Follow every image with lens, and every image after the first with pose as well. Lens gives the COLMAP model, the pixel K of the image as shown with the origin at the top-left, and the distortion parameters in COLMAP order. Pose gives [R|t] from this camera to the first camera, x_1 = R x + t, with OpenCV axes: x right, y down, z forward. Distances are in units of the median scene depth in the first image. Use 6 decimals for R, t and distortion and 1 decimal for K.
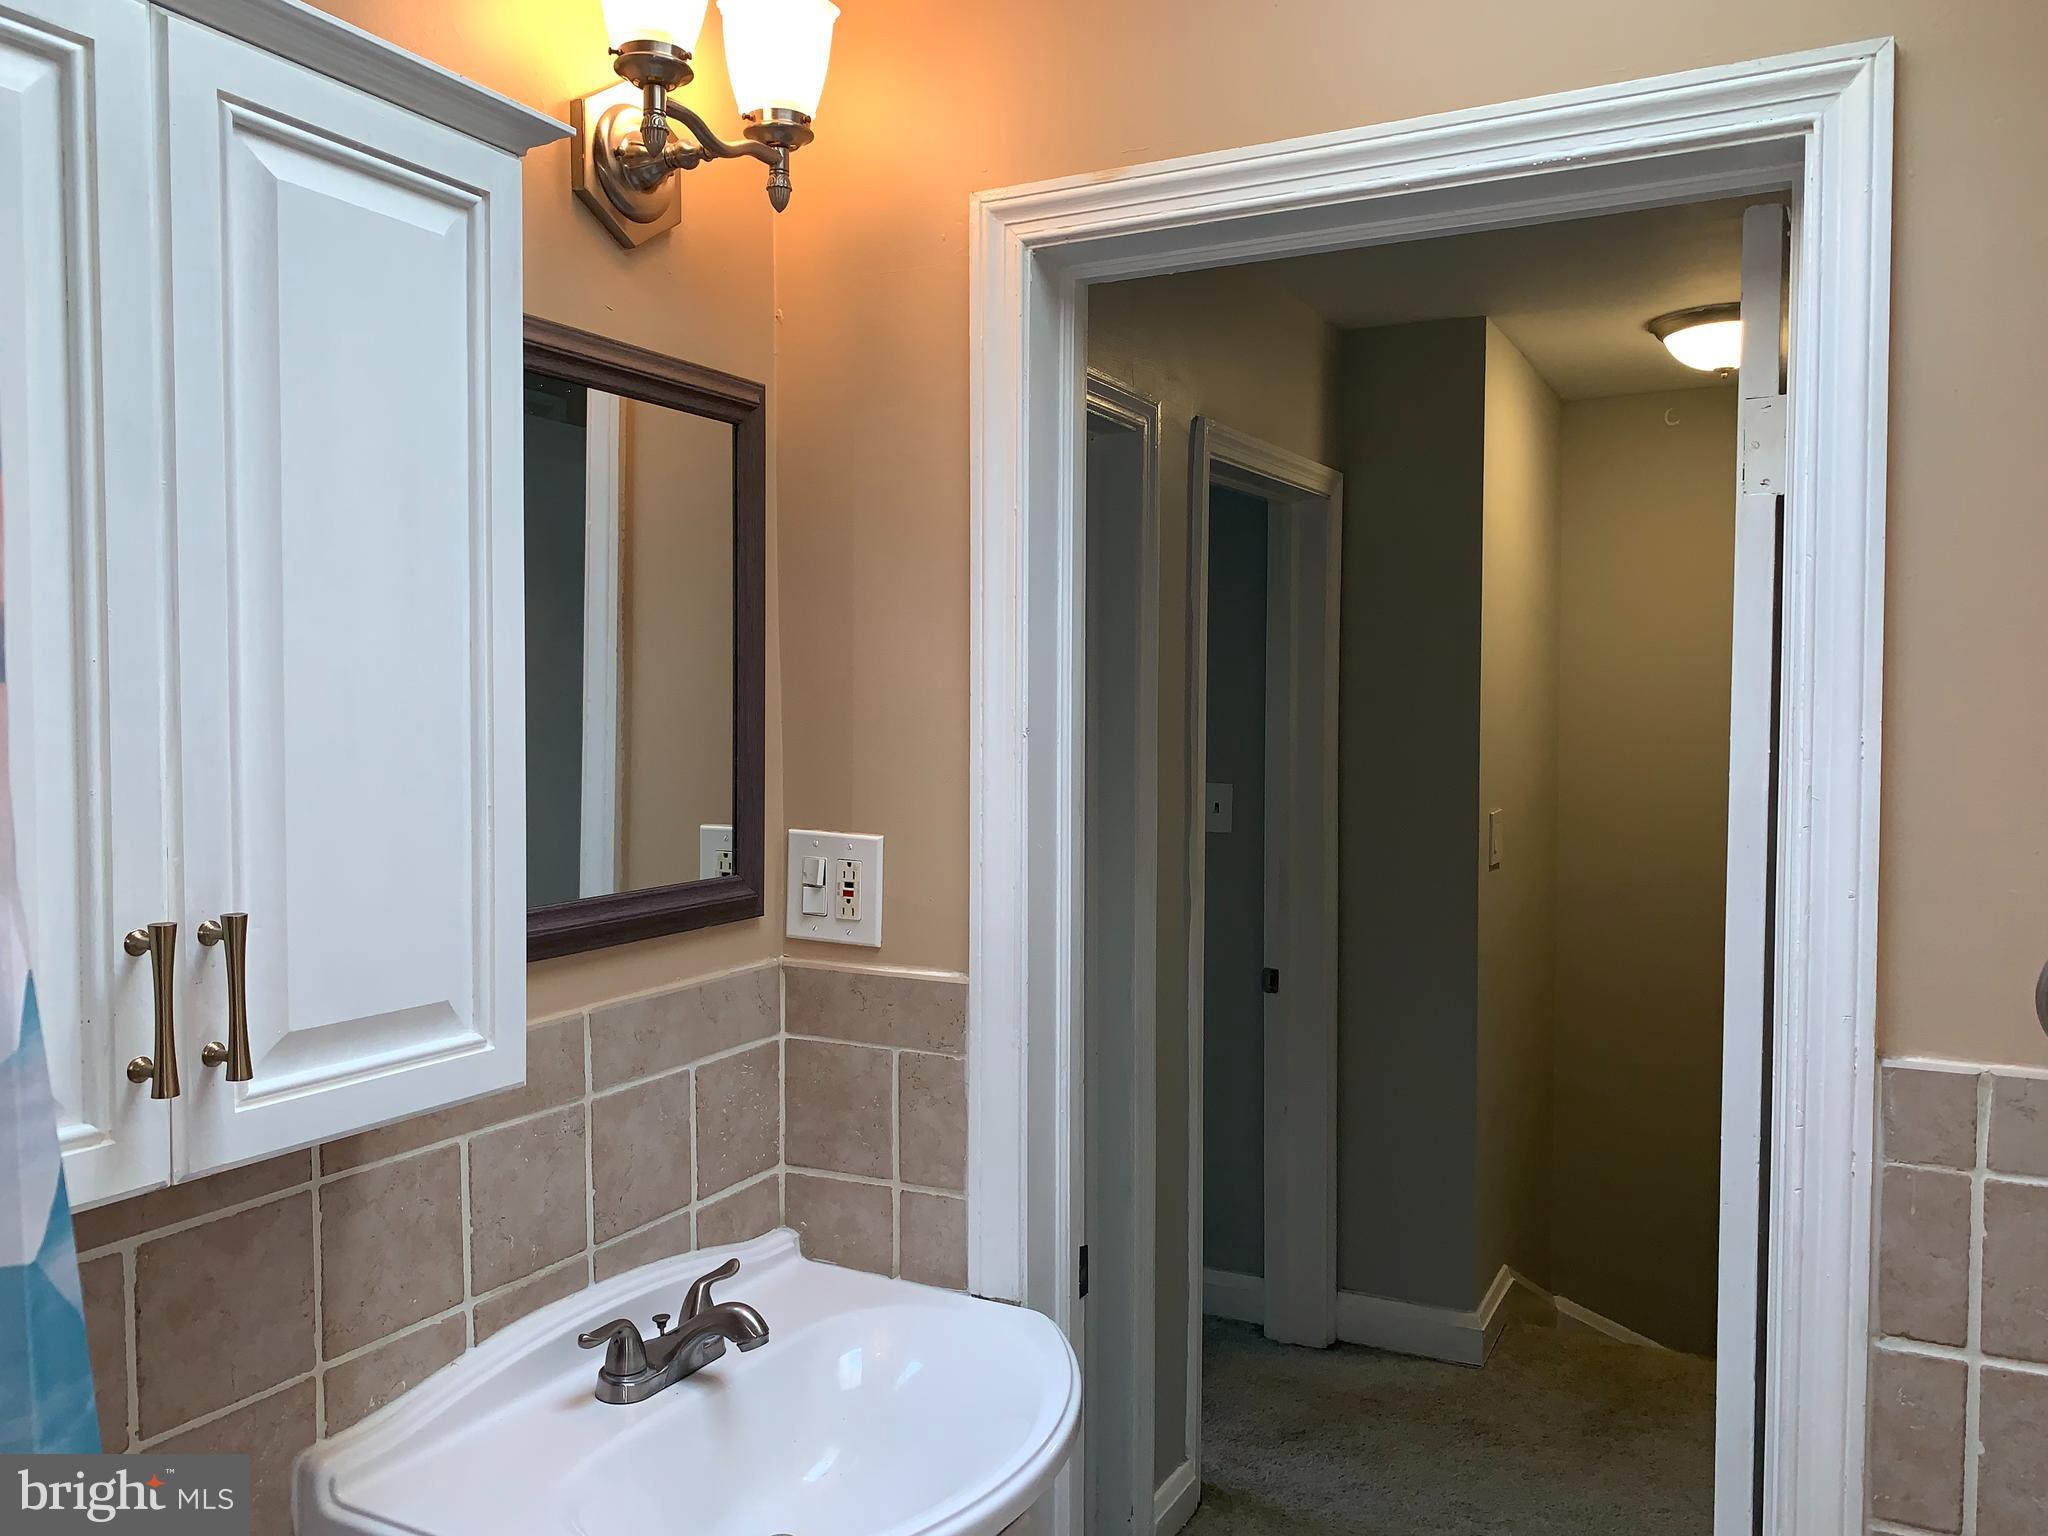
lens RADIAL K [[1565.1, 0, 1024.5], [0, 1565.1, 769.2], [0, 0, 1]] dist [0.035014, -0.050521]
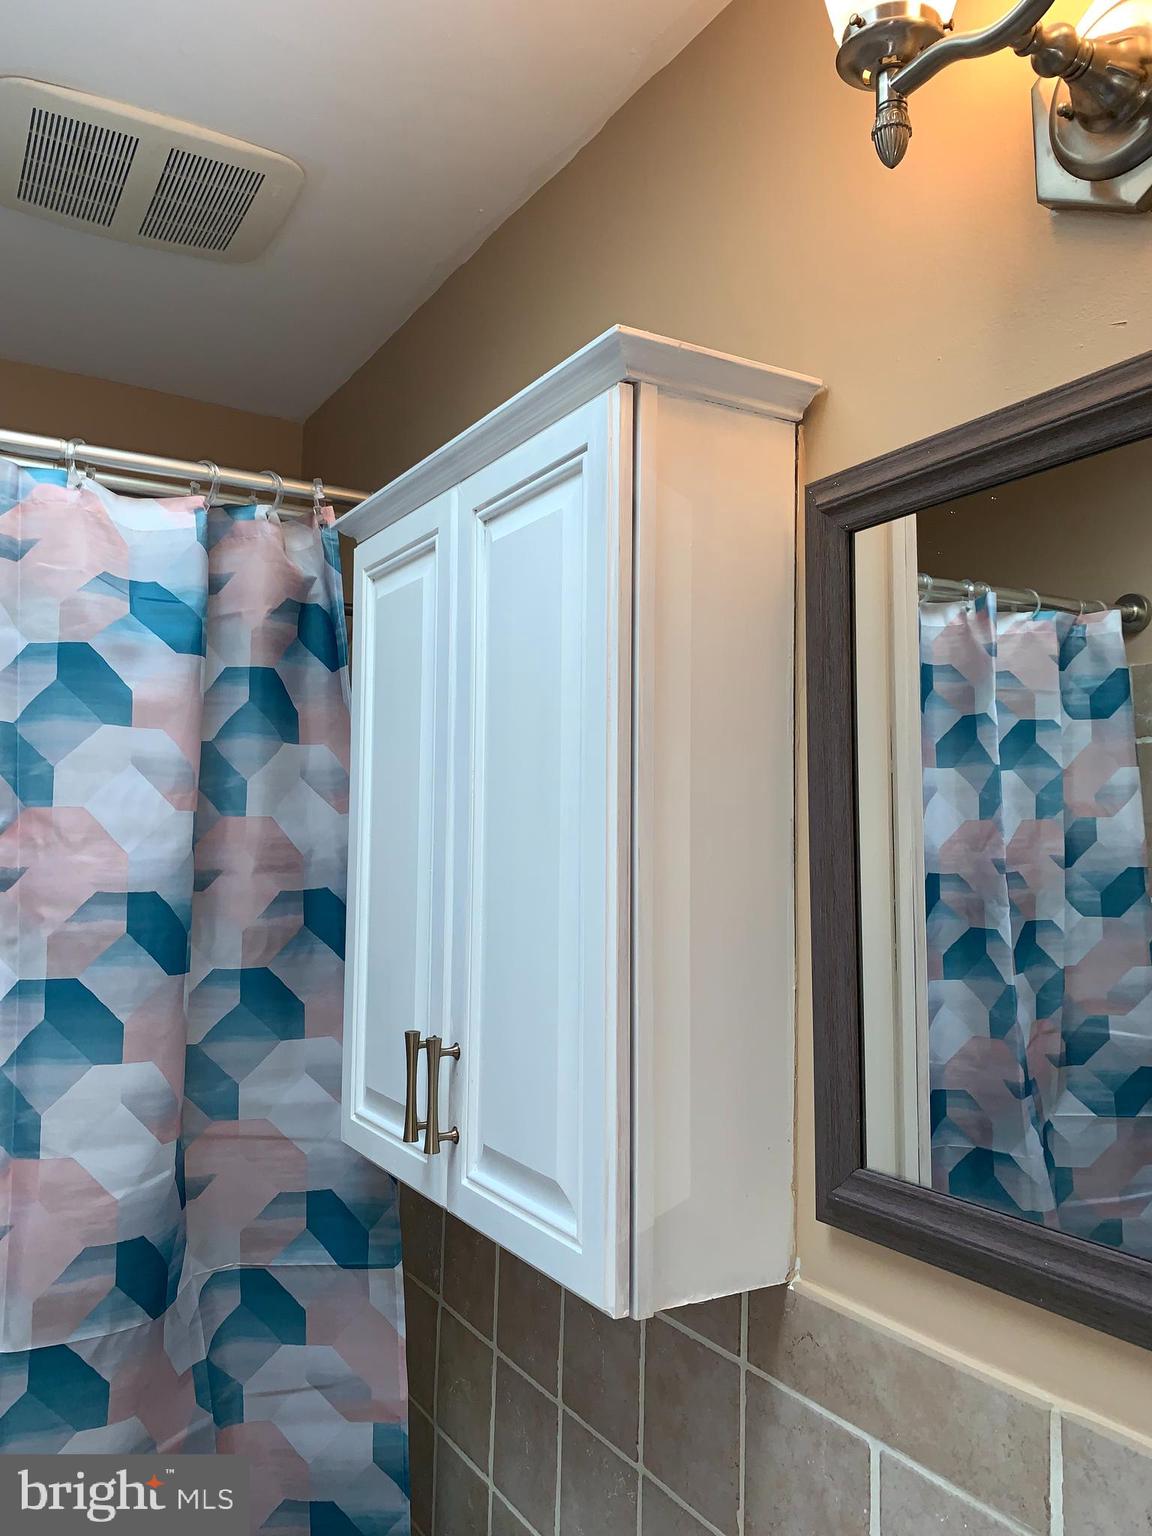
lens RADIAL K [[1173.8, 0, 583.3], [0, 1173.8, 753.3], [0, 0, 1]] dist [0.035014, -0.050521]
pose [[-0.534070, -0.084446, -0.841212, 0.300841], [-0.049281, 0.996417, -0.068739, -0.083531], [0.844003, 0.004744, -0.536318, 1.288133]]
